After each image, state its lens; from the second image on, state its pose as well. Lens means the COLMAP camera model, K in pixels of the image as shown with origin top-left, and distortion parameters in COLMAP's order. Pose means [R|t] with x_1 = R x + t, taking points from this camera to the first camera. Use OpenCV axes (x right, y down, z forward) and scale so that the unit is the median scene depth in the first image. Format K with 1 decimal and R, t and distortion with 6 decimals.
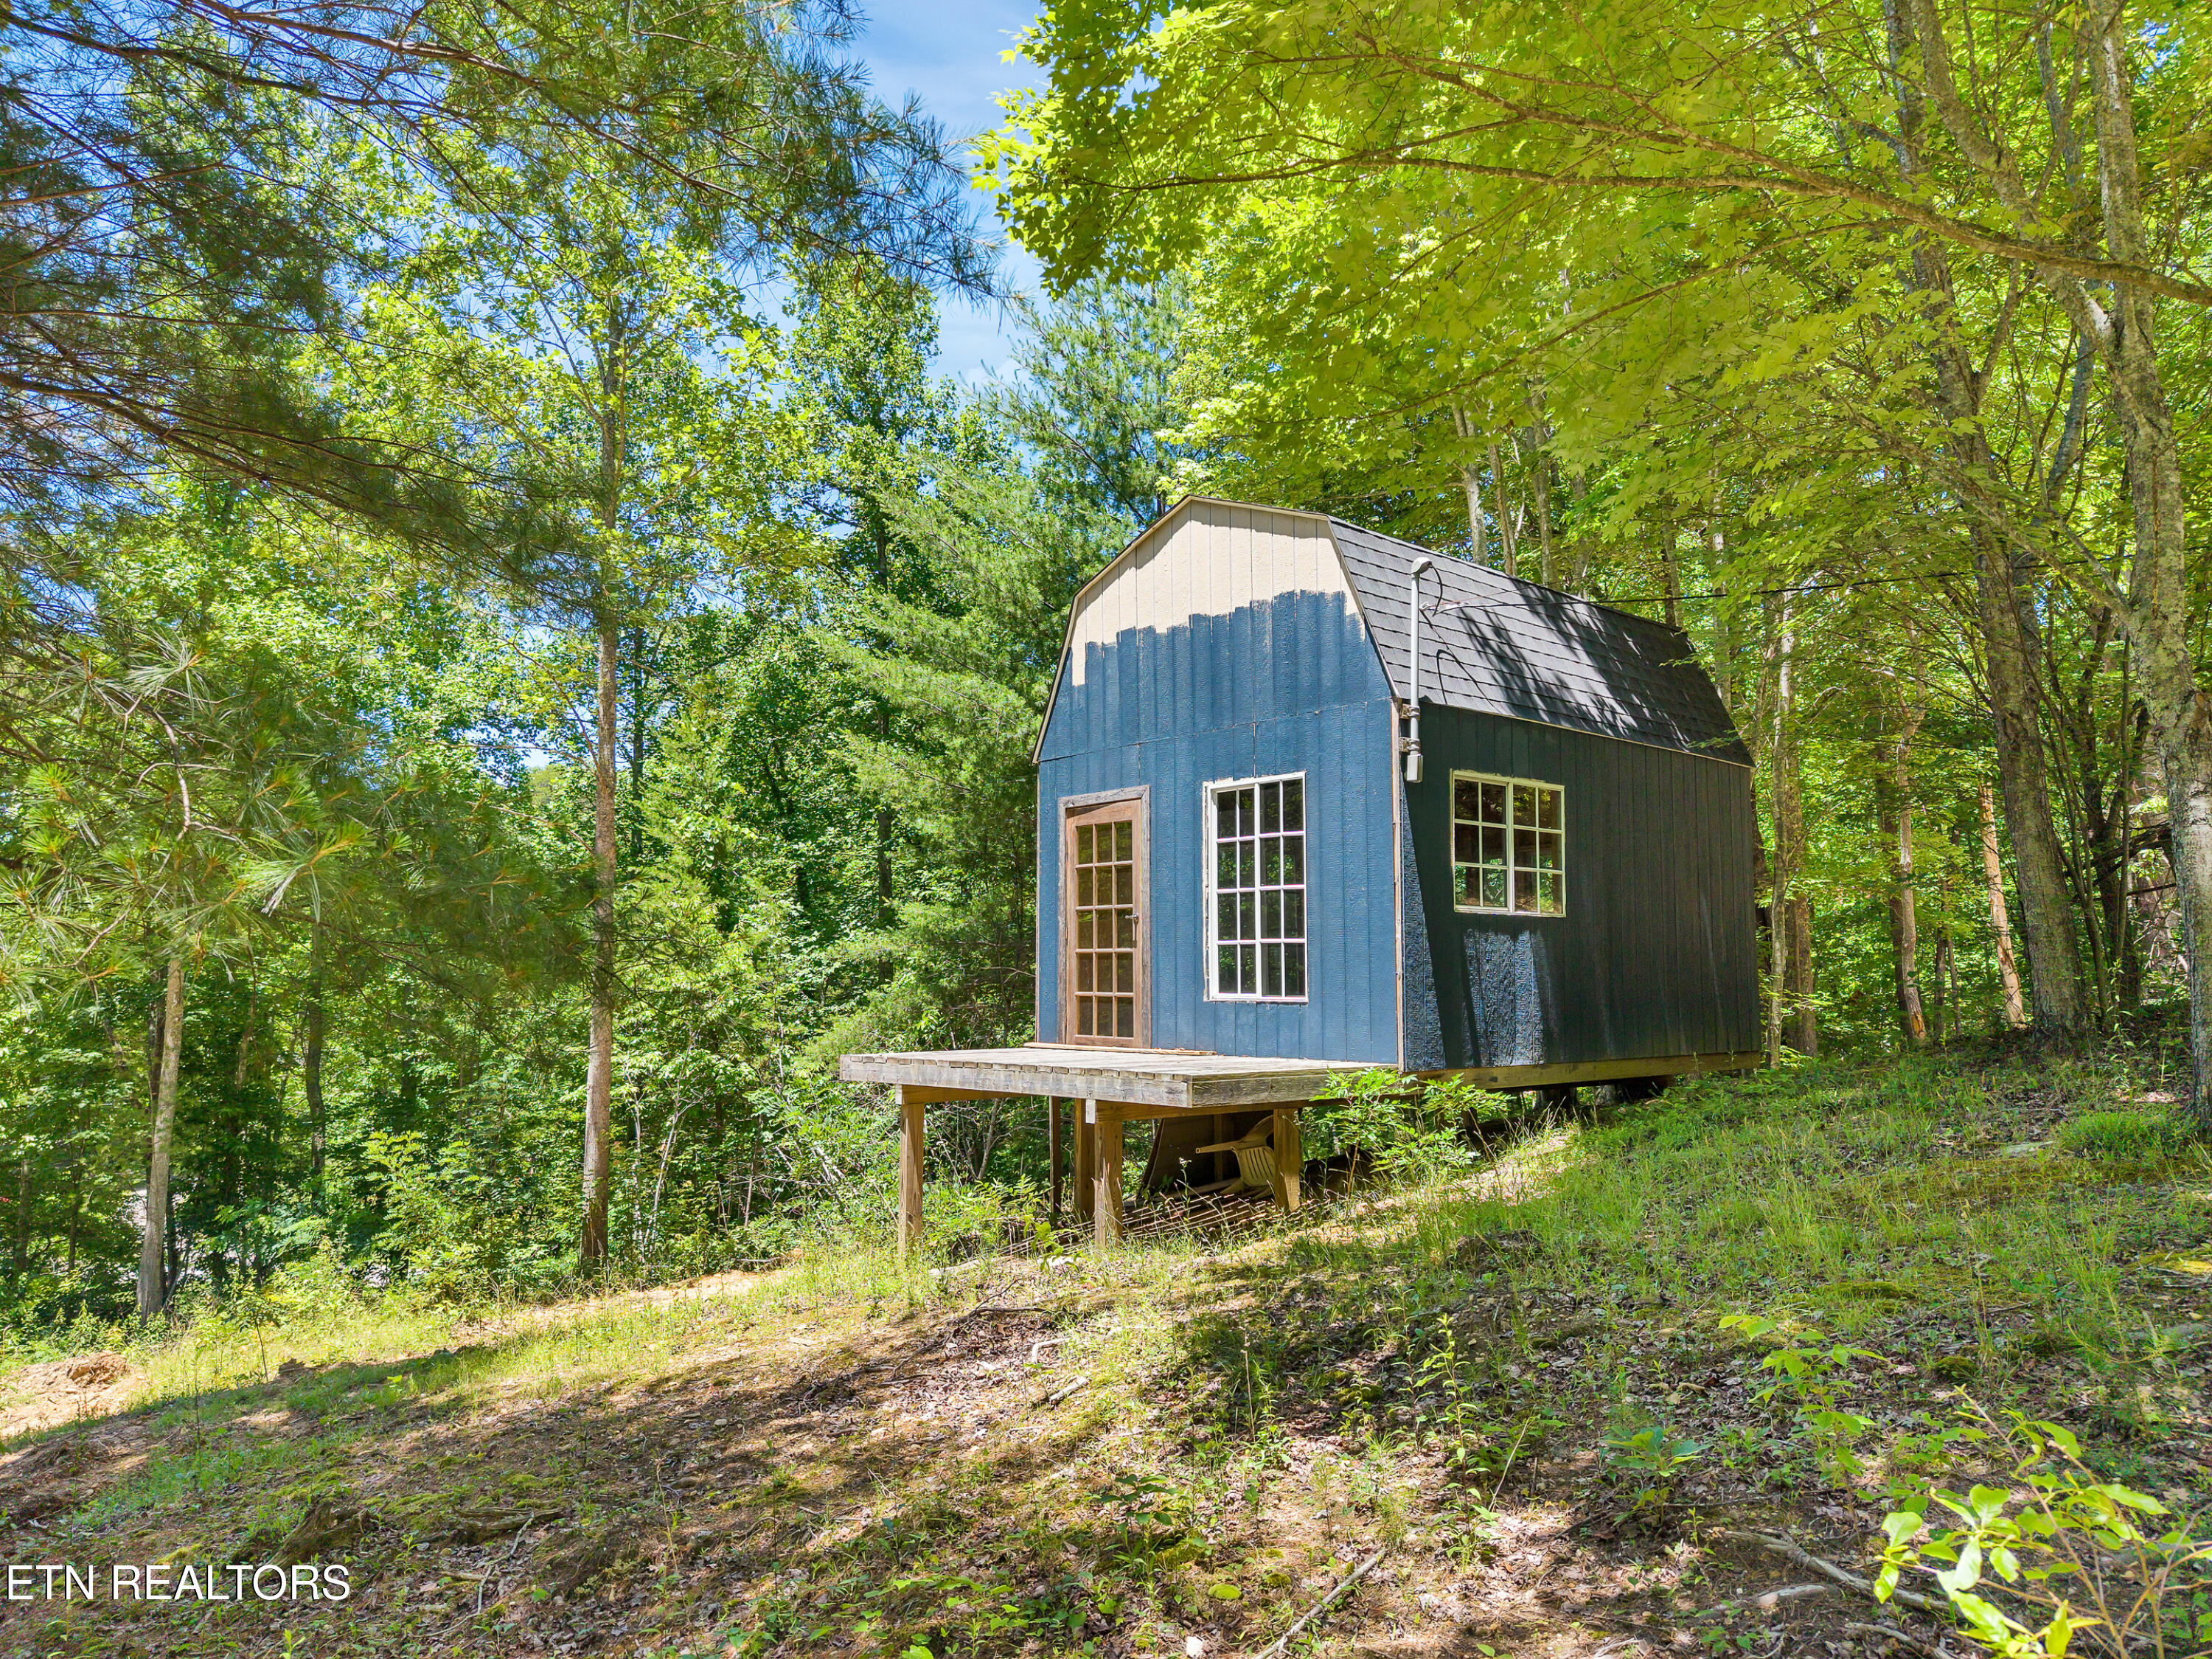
lens RADIAL K [[1517.3, 0, 1148.0], [0, 1517.3, 837.7], [0, 0, 1]] dist [0.010189, -0.010651]
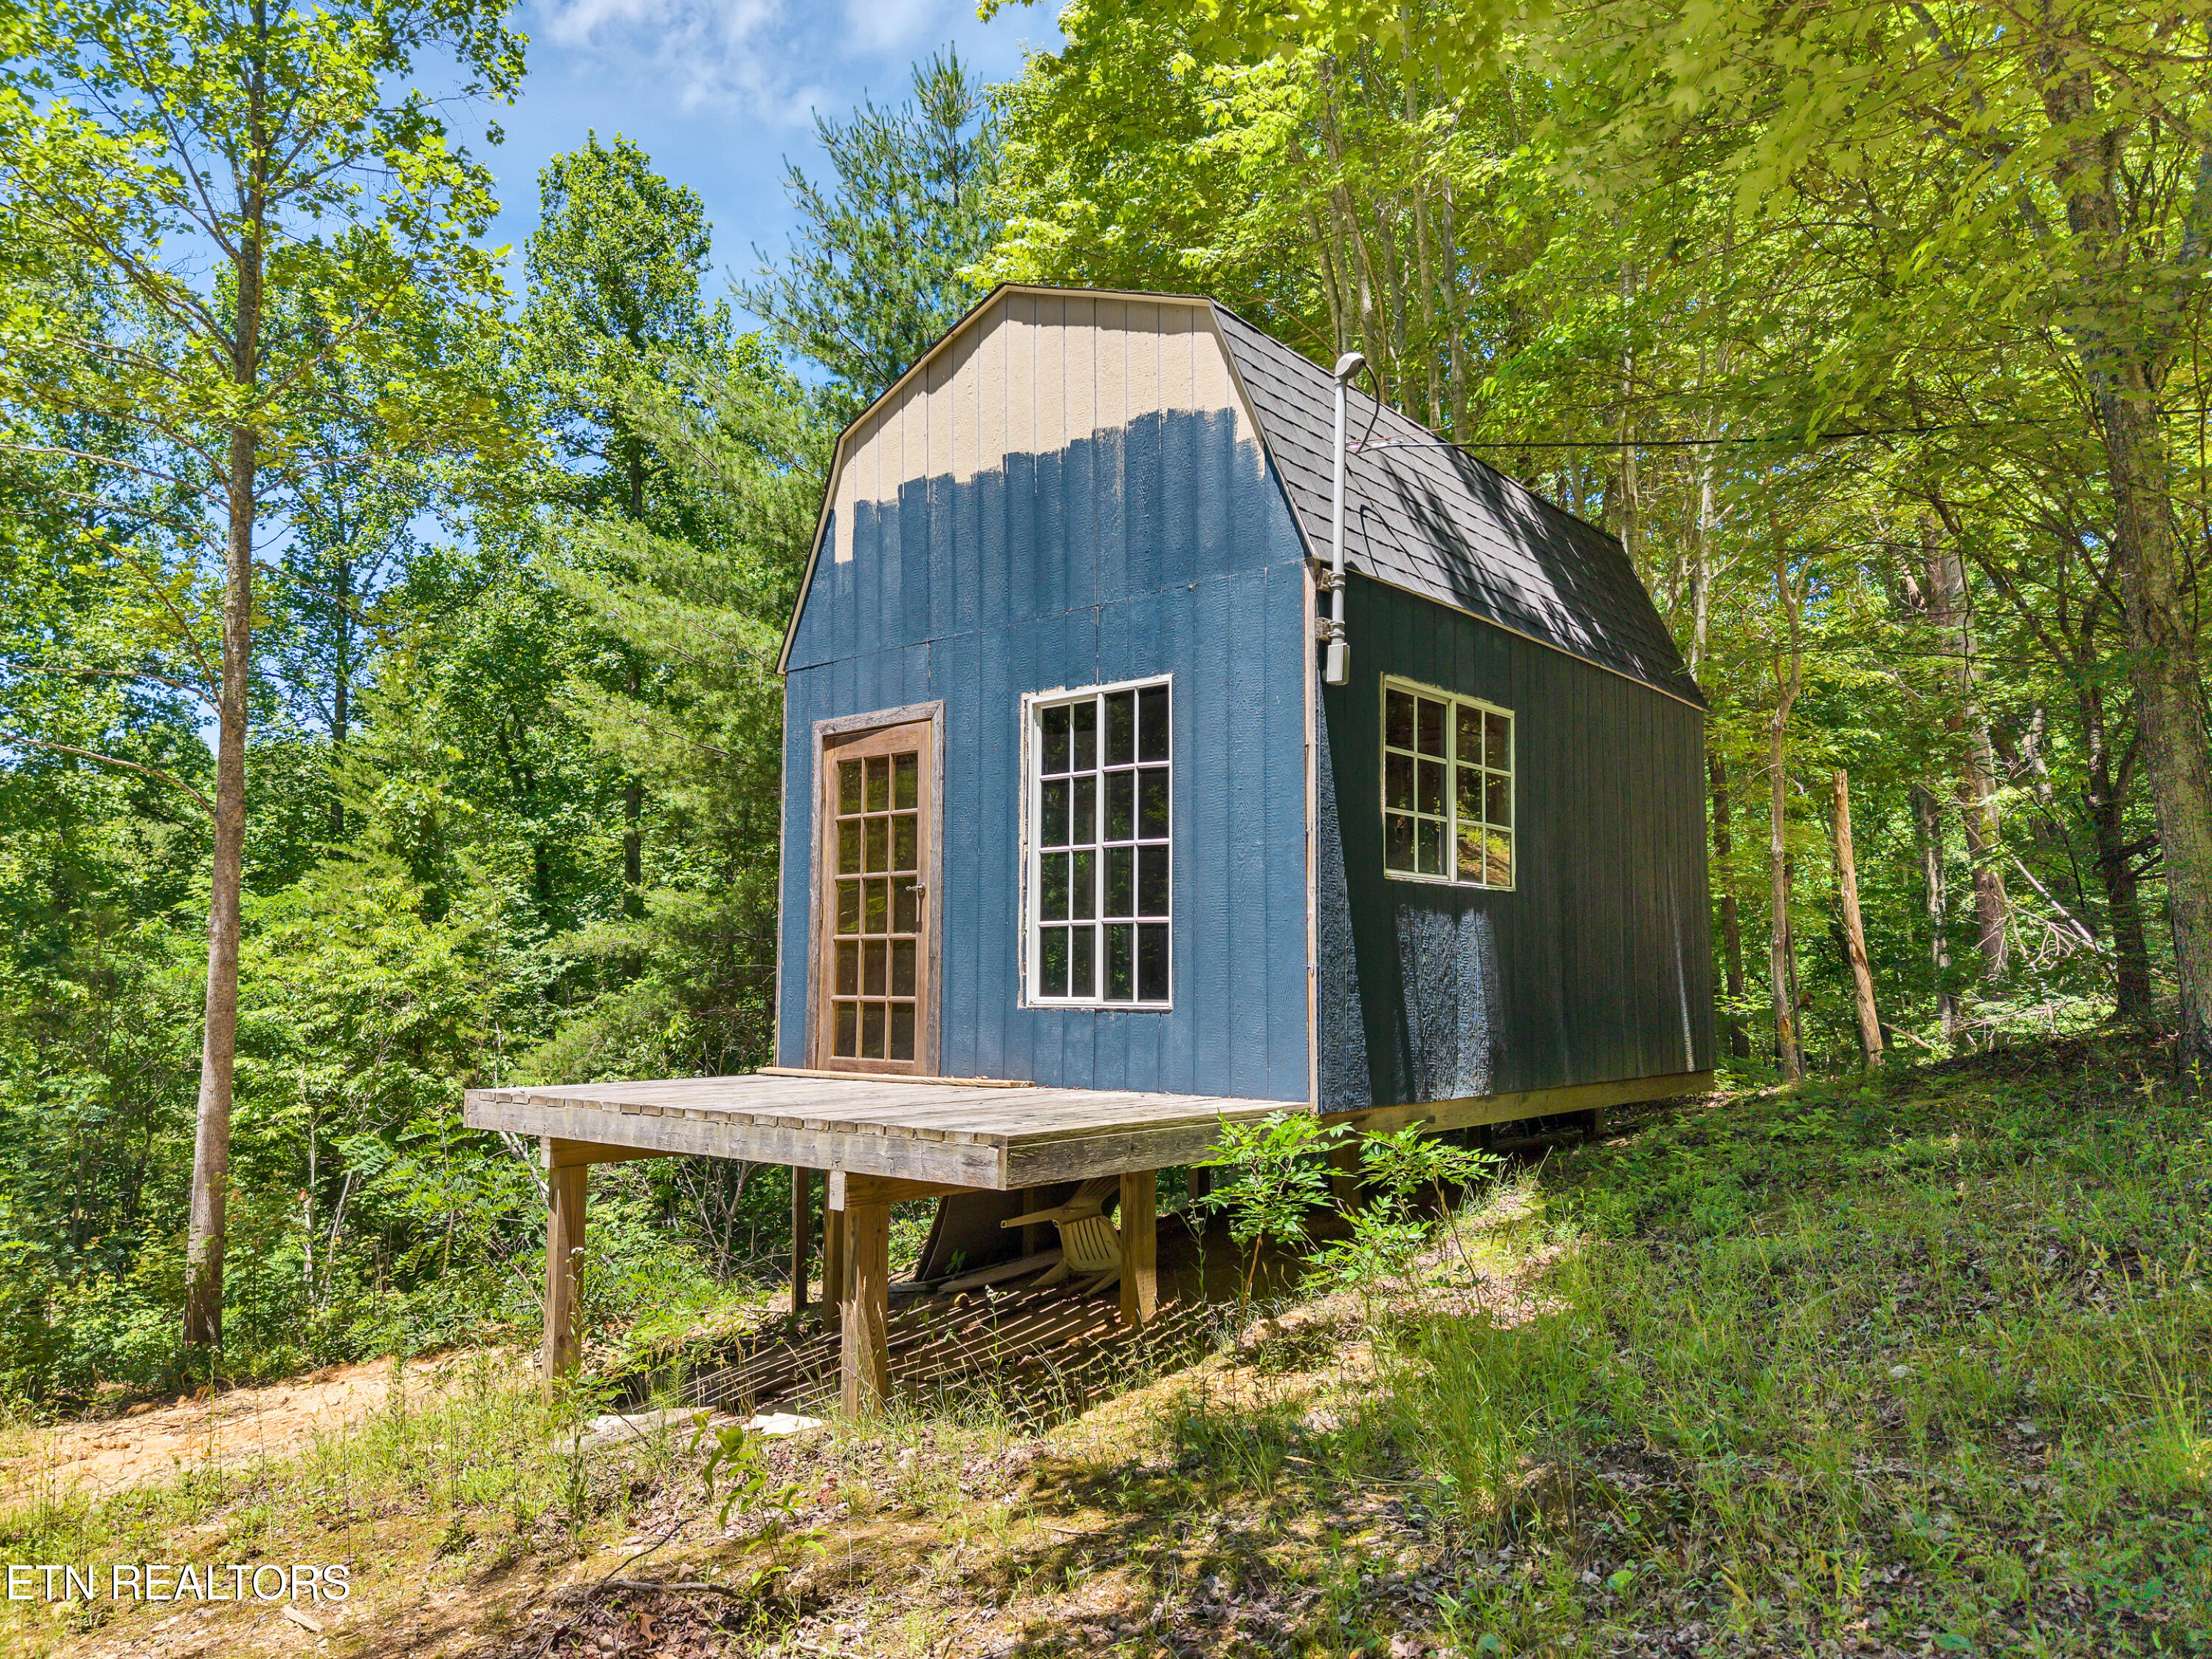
lens RADIAL K [[1517.3, 0, 1148.0], [0, 1517.3, 837.7], [0, 0, 1]] dist [0.010189, -0.010651]
pose [[0.990982, 0.012851, 0.133379, 0.002174], [-0.012749, 0.999917, -0.001621, 0.029797], [-0.133389, -0.000094, 0.991064, 0.300786]]
